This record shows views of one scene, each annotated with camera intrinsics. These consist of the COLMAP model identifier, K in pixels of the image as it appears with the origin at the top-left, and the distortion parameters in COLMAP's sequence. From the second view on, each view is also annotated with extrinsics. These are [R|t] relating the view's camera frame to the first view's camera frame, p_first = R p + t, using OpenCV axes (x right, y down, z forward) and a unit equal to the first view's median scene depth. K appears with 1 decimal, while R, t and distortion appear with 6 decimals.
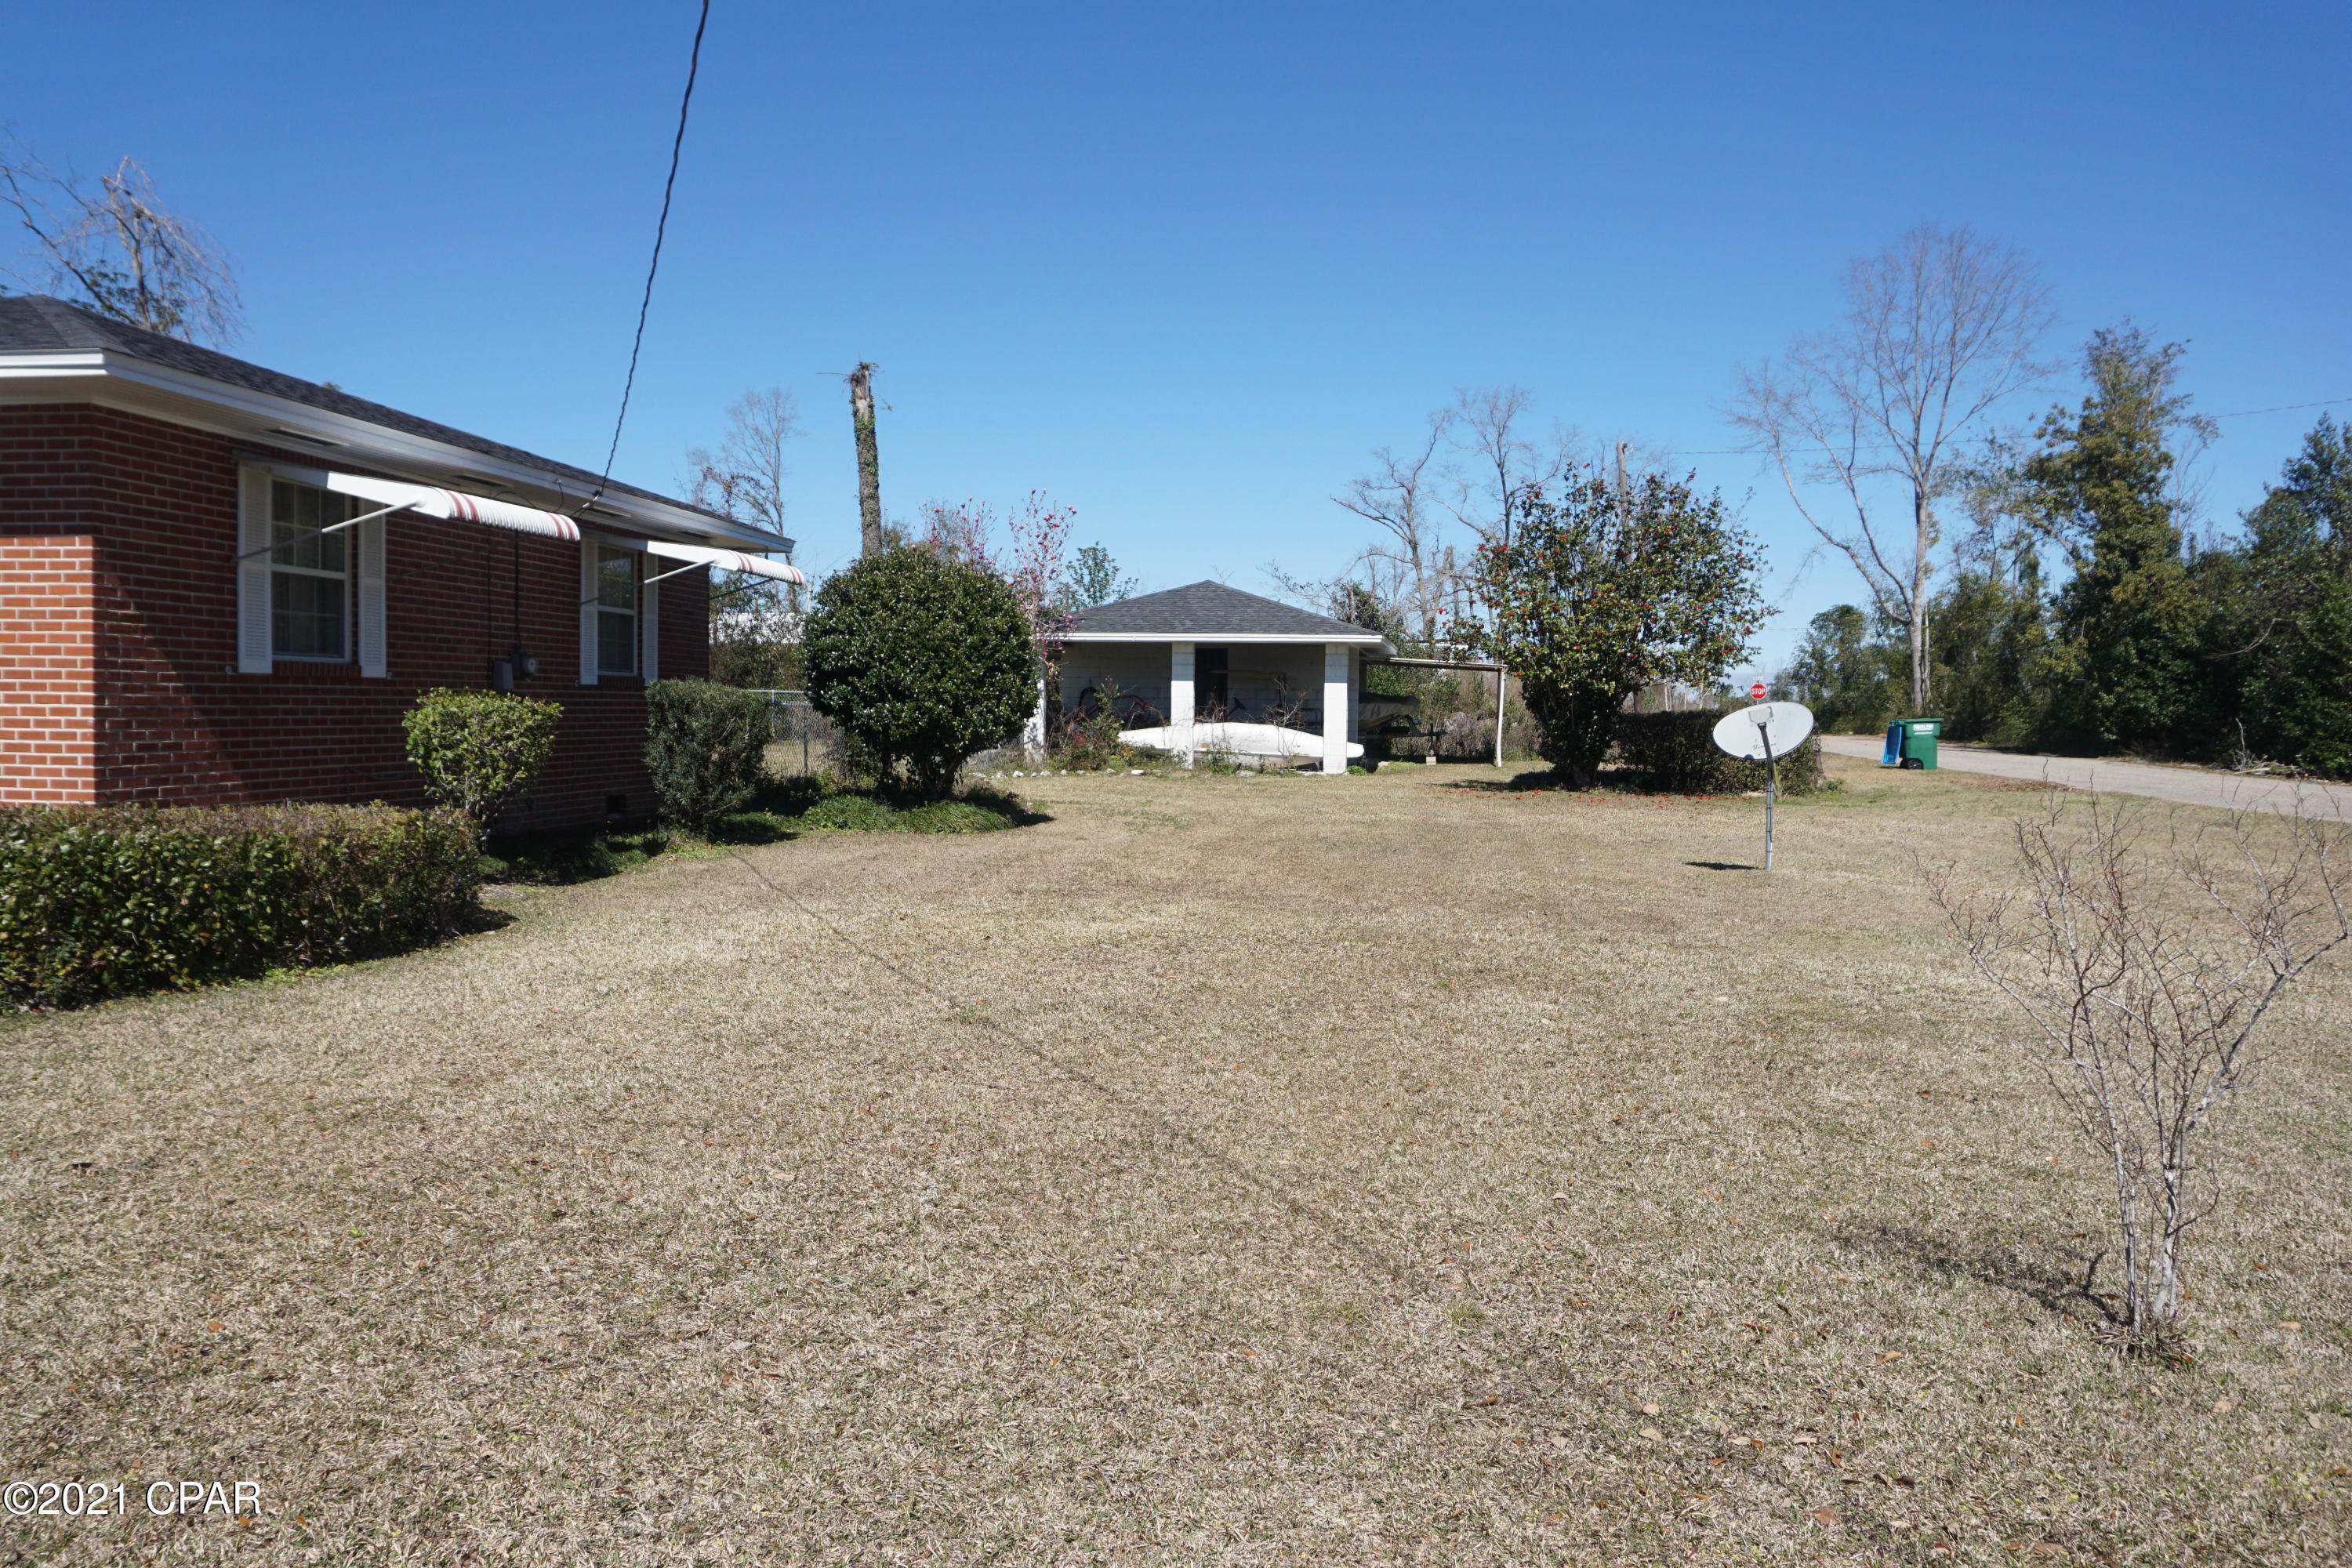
lens RADIAL K [[1685.4, 0, 1172.5], [0, 1685.4, 783.4], [0, 0, 1]] dist [0.002994, 0.000114]
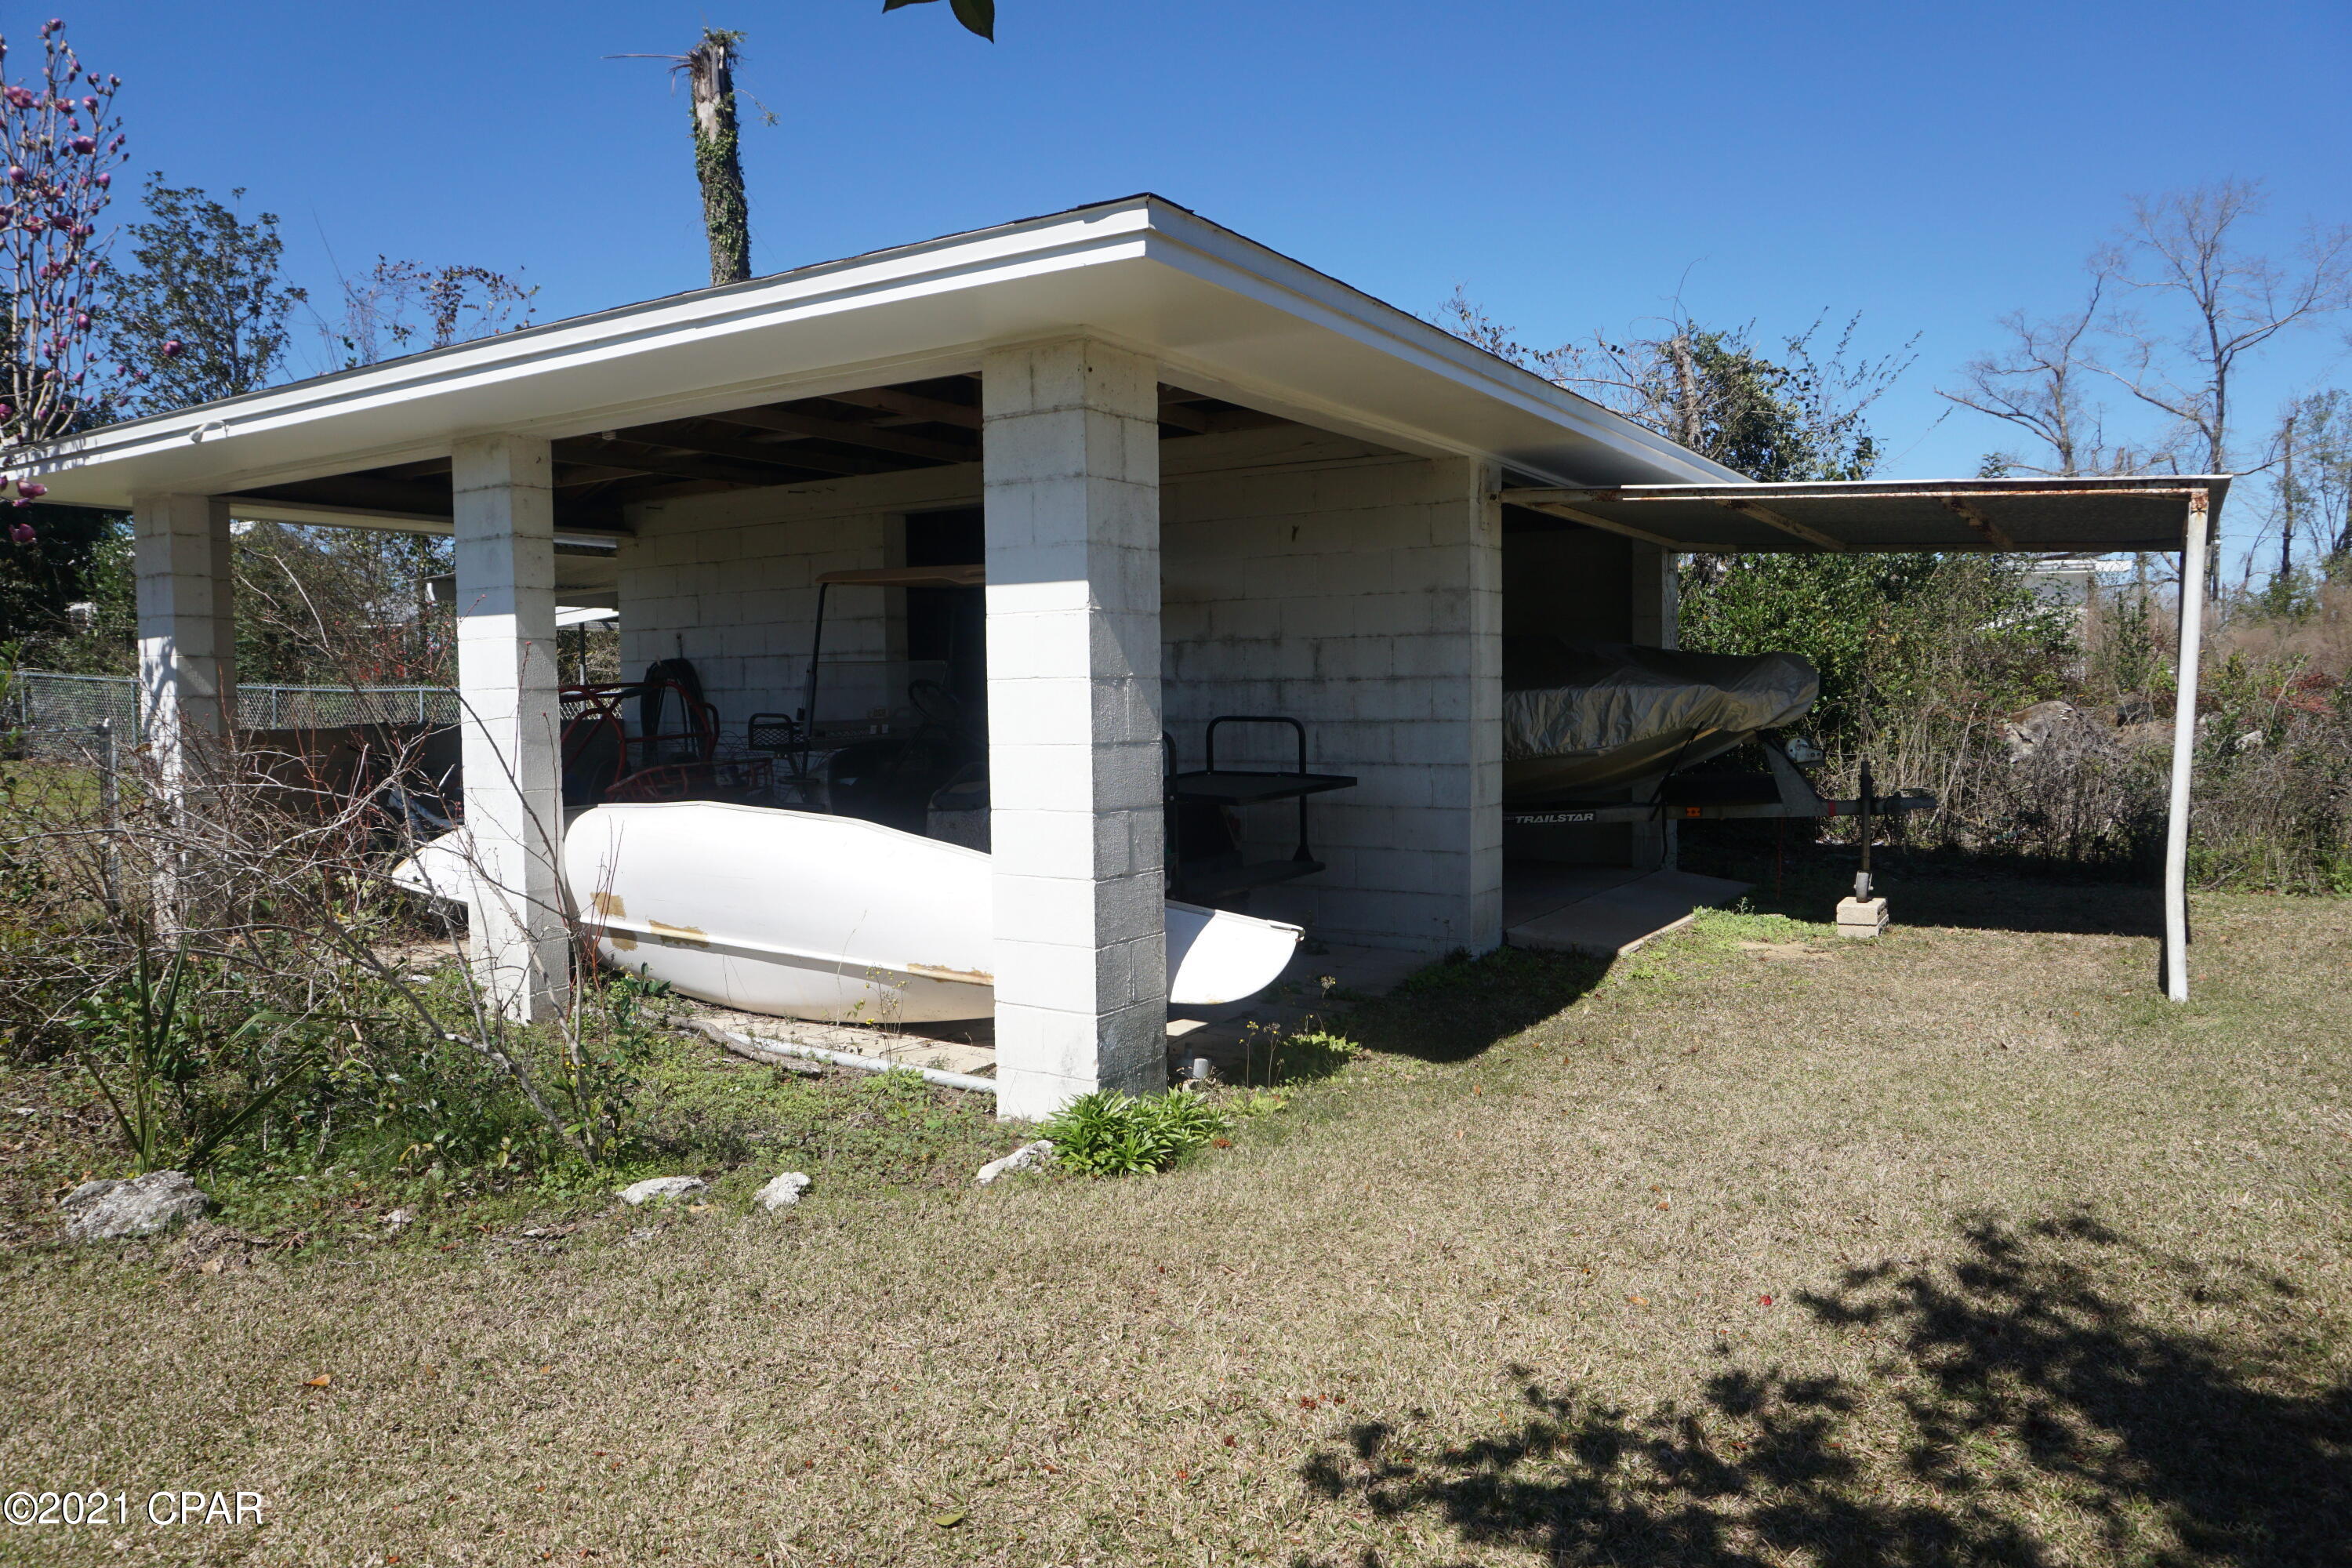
lens RADIAL K [[1606.9, 0, 1184.5], [0, 1606.9, 782.4], [0, 0, 1]] dist [-0.009828, -0.002404]
pose [[0.928560, -0.007127, -0.371115, 0.137401], [0.010290, 0.999926, 0.006543, -0.032146], [0.371041, -0.009895, 0.928564, 0.690082]]
